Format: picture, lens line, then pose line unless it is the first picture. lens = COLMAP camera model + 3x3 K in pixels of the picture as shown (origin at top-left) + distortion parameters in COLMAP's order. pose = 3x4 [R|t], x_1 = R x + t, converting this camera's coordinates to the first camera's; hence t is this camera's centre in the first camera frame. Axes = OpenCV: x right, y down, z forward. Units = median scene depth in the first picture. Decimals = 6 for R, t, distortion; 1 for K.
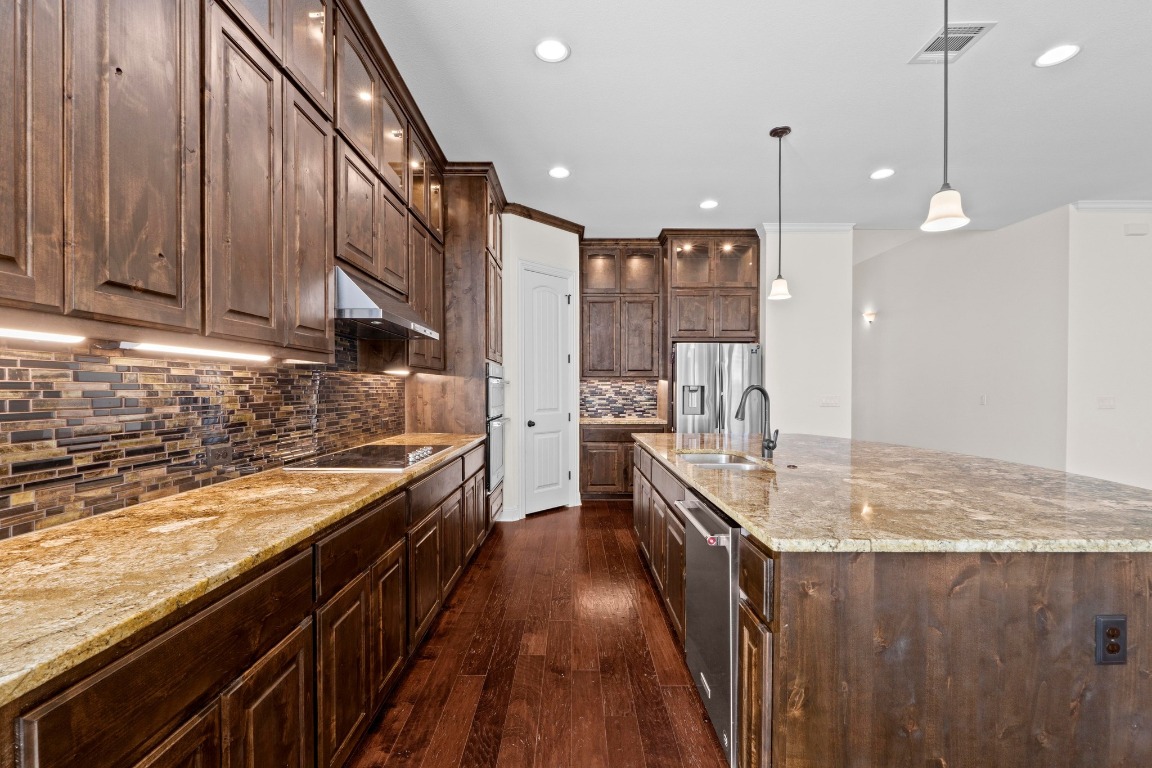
lens RADIAL K [[491.7, 0, 570.5], [0, 491.7, 394.5], [0, 0, 1]] dist [-0.008606, -0.000352]
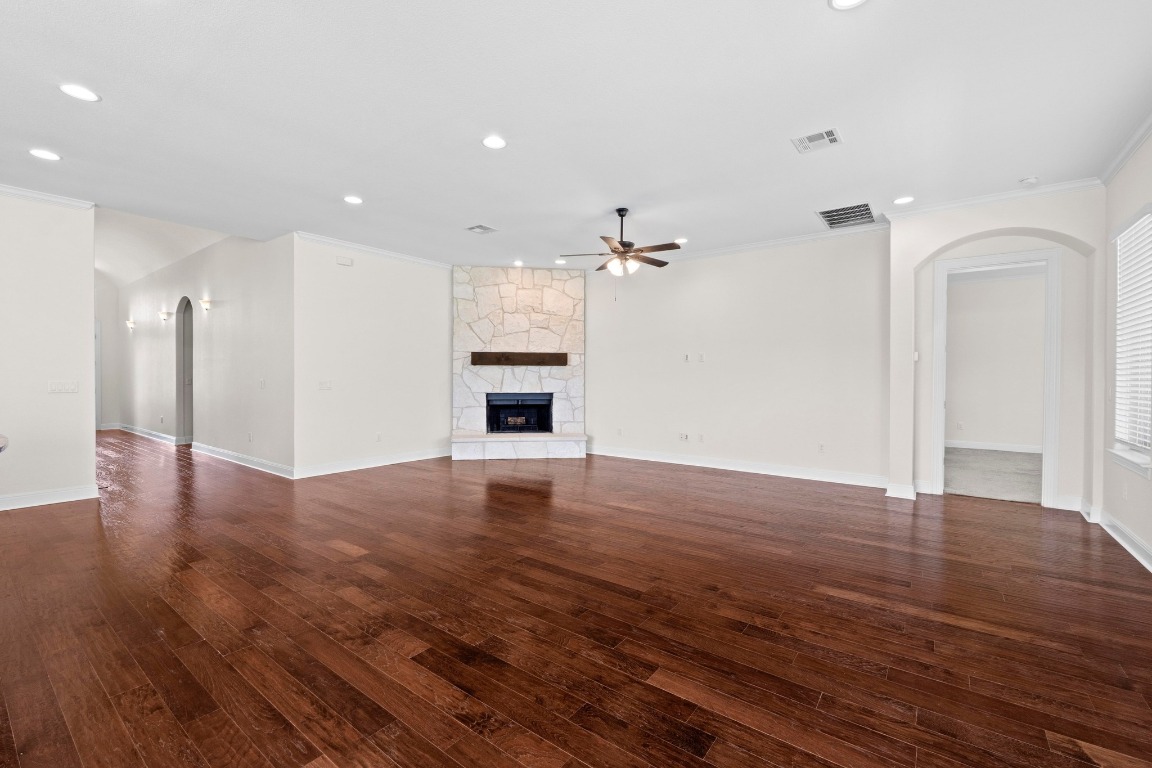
lens RADIAL K [[492.4, 0, 570.9], [0, 492.4, 382.5], [0, 0, 1]] dist [-0.002739, -0.000245]
pose [[0.606890, -0.007530, 0.794750, 0.373579], [0.005864, 0.999970, 0.004997, 0.006381], [-0.794765, 0.001628, 0.606916, -0.328298]]
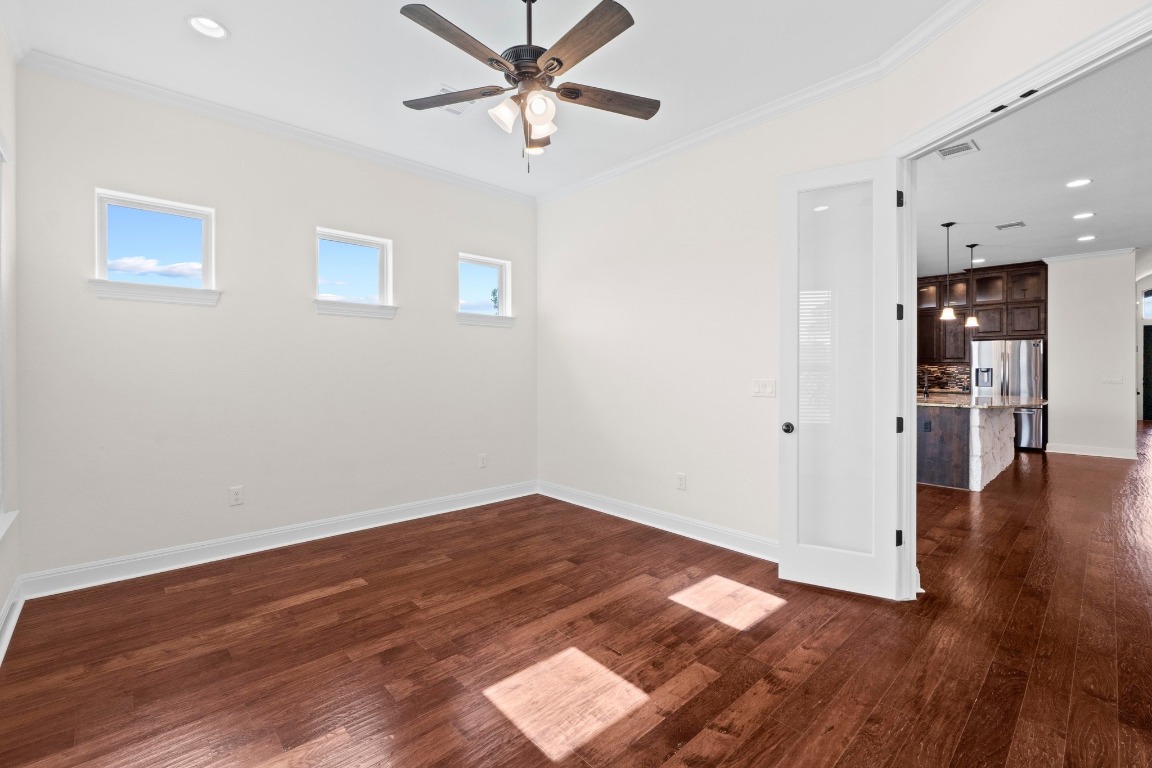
lens RADIAL K [[489.4, 0, 572.9], [0, 489.4, 381.5], [0, 0, 1]] dist [-0.002083, -0.000216]
pose [[0.673786, 0.014623, -0.738782, 0.516122], [-0.006881, 0.999885, 0.013516, 0.012769], [0.738894, -0.004023, 0.673809, -1.025875]]
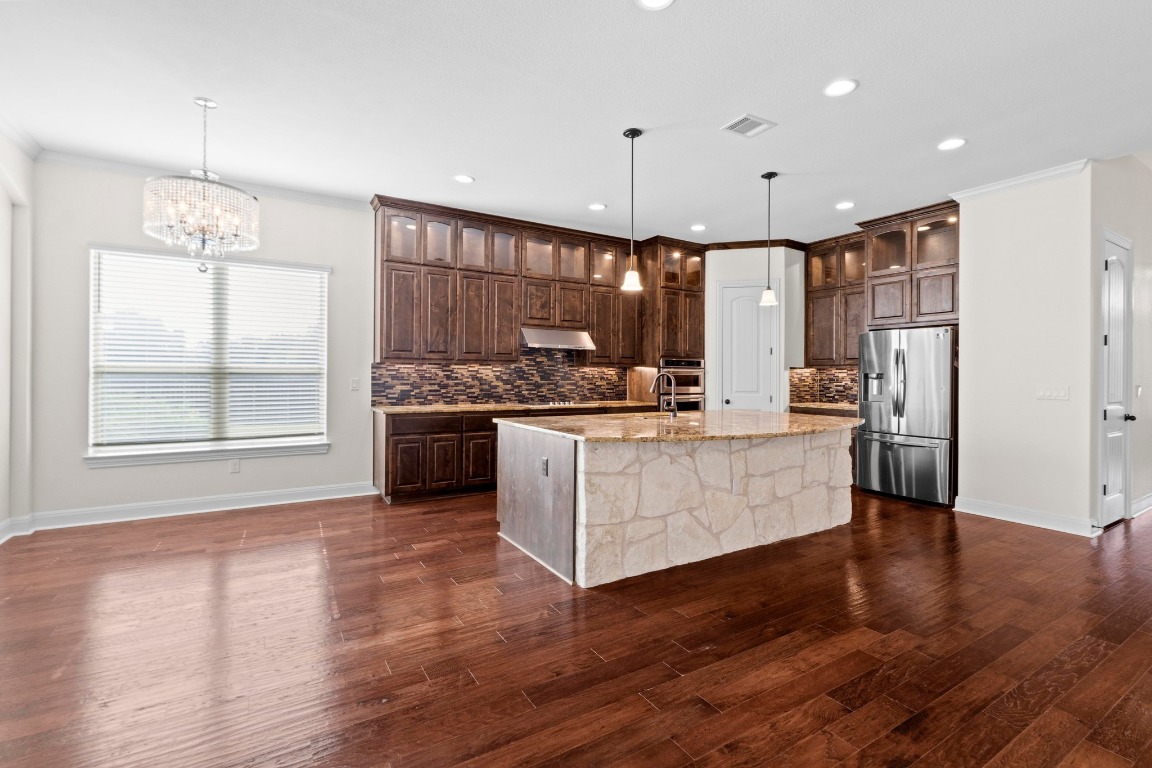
lens RADIAL K [[514.1, 0, 572.5], [0, 514.1, 377.1], [0, 0, 1]] dist [-0.004292, -0.000430]
pose [[0.514610, 0.004000, -0.857415, 0.835178], [-0.015637, 0.999867, -0.004721, 0.005012], [0.857282, 0.015837, 0.514604, -0.079465]]
